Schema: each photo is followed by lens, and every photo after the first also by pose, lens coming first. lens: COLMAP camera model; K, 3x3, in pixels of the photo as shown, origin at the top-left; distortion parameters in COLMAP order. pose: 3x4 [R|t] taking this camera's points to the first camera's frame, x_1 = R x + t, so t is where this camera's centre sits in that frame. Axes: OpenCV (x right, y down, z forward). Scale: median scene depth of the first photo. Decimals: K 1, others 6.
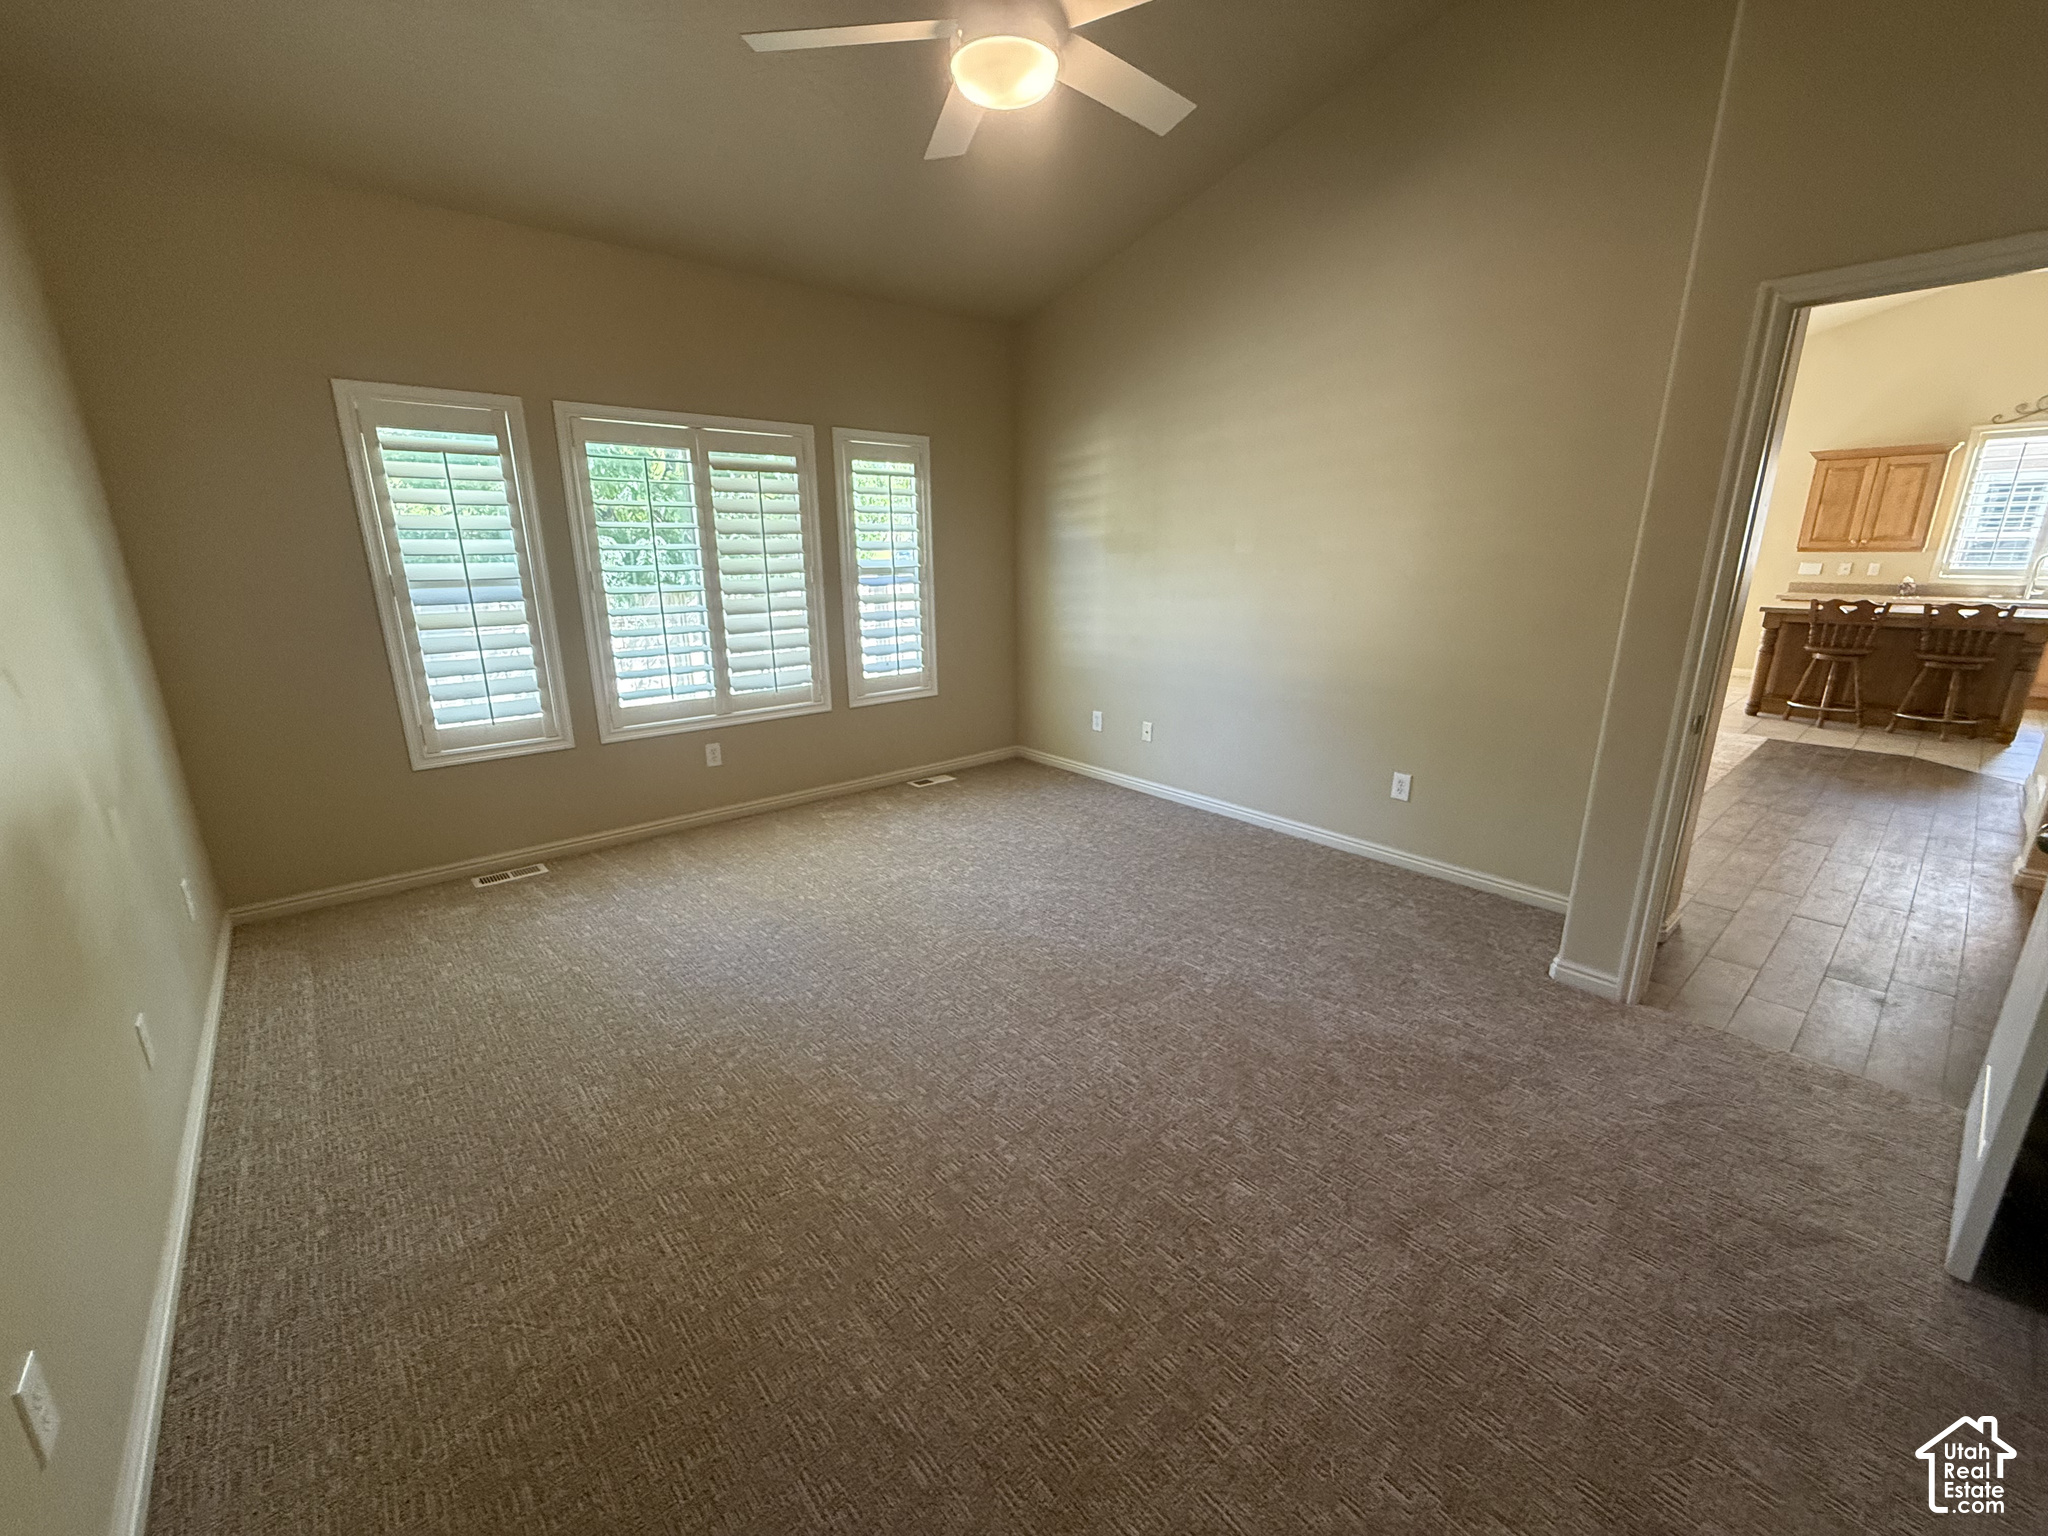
lens RADIAL K [[817.5, 0, 1023.0], [0, 817.5, 769.5], [0, 0, 1]] dist [0.002271, 0.000150]
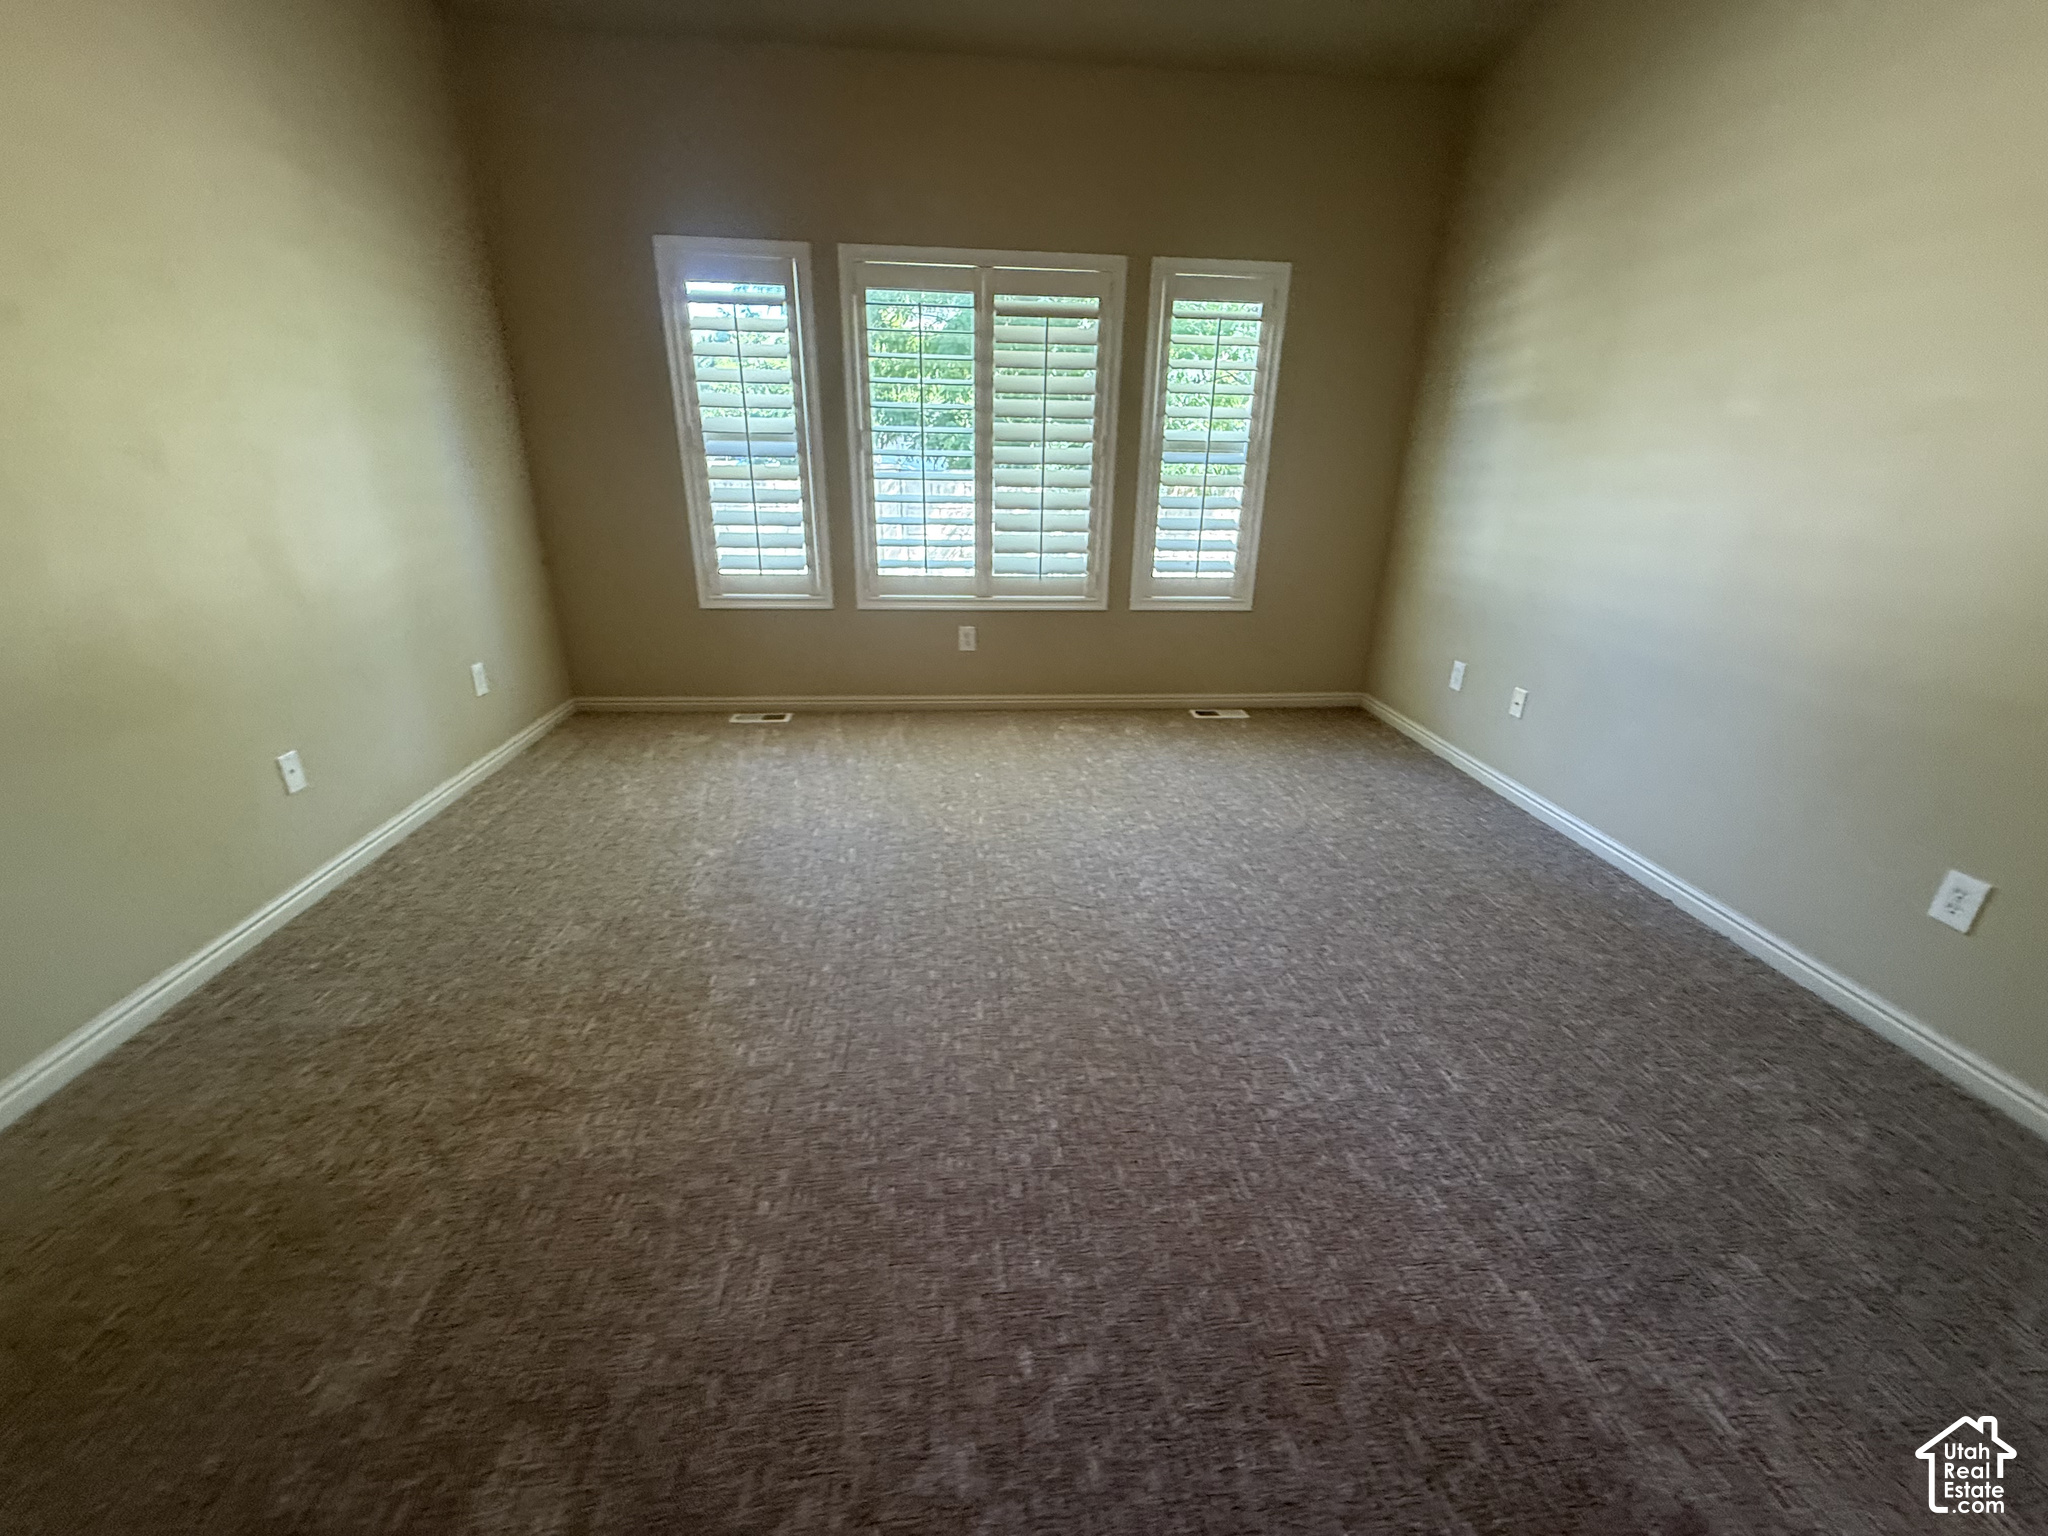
lens RADIAL K [[819.5, 0, 1022.8], [0, 819.5, 767.4], [0, 0, 1]] dist [0.001840, 0.000321]
pose [[0.813249, 0.230815, -0.534181, 0.228452], [-0.176879, 0.972586, 0.150962, -0.029178], [0.554382, -0.028284, 0.831782, 0.256649]]
